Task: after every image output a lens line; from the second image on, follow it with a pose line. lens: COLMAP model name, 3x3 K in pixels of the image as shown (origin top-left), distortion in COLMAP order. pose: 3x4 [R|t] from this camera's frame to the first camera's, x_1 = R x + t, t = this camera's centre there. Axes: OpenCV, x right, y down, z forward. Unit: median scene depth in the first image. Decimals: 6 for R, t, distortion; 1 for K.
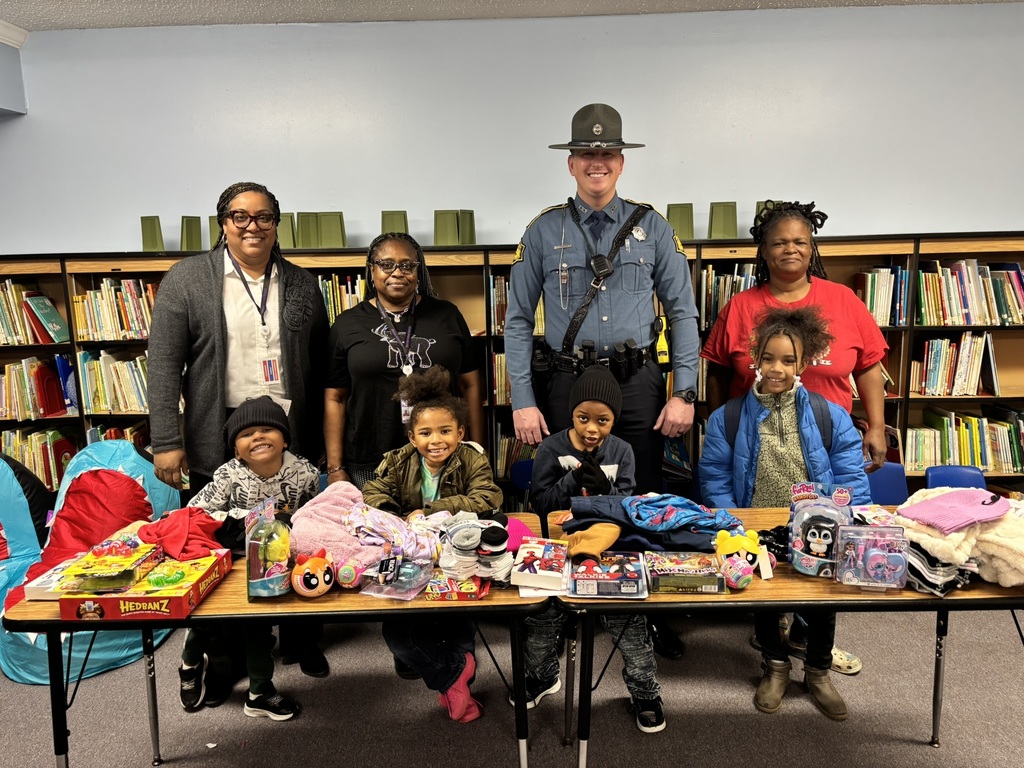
lens RADIAL K [[789.8, 0, 518.4], [0, 789.8, 399.3], [0, 0, 1]] dist [0.059606, -0.072713]
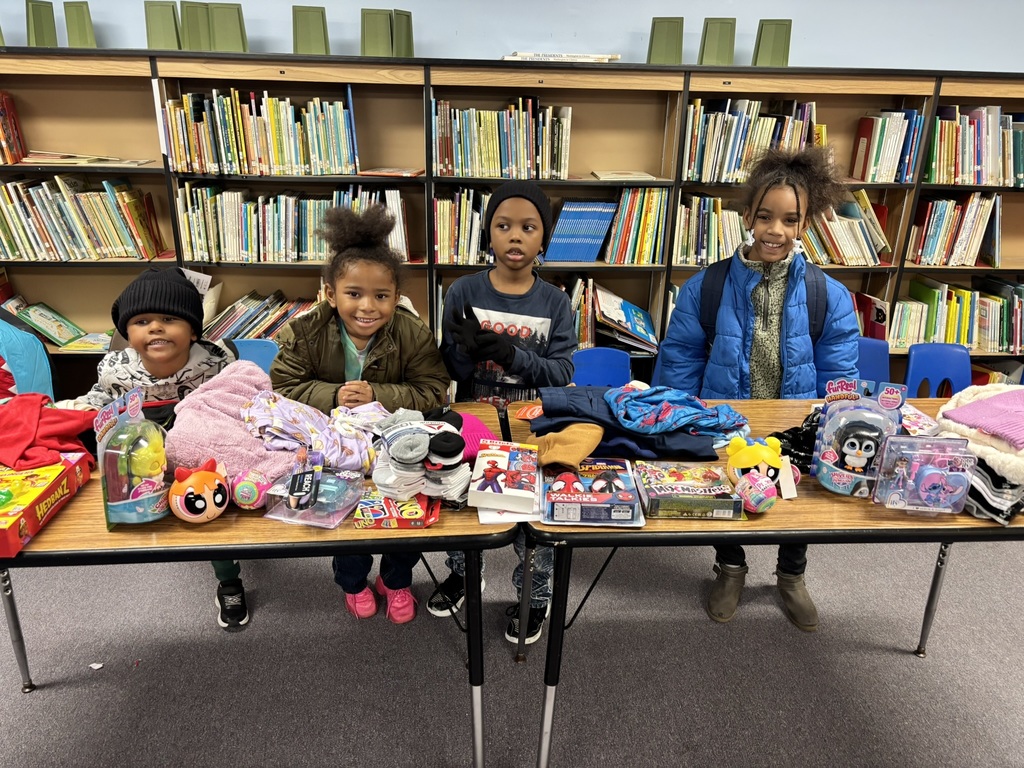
lens RADIAL K [[789.8, 0, 518.4], [0, 789.8, 399.3], [0, 0, 1]] dist [0.059606, -0.072713]
pose [[0.995904, 0.013166, 0.089450, -0.027995], [-0.029035, 0.983510, 0.178509, -0.005743], [-0.085625, -0.180375, 0.979864, 0.245318]]
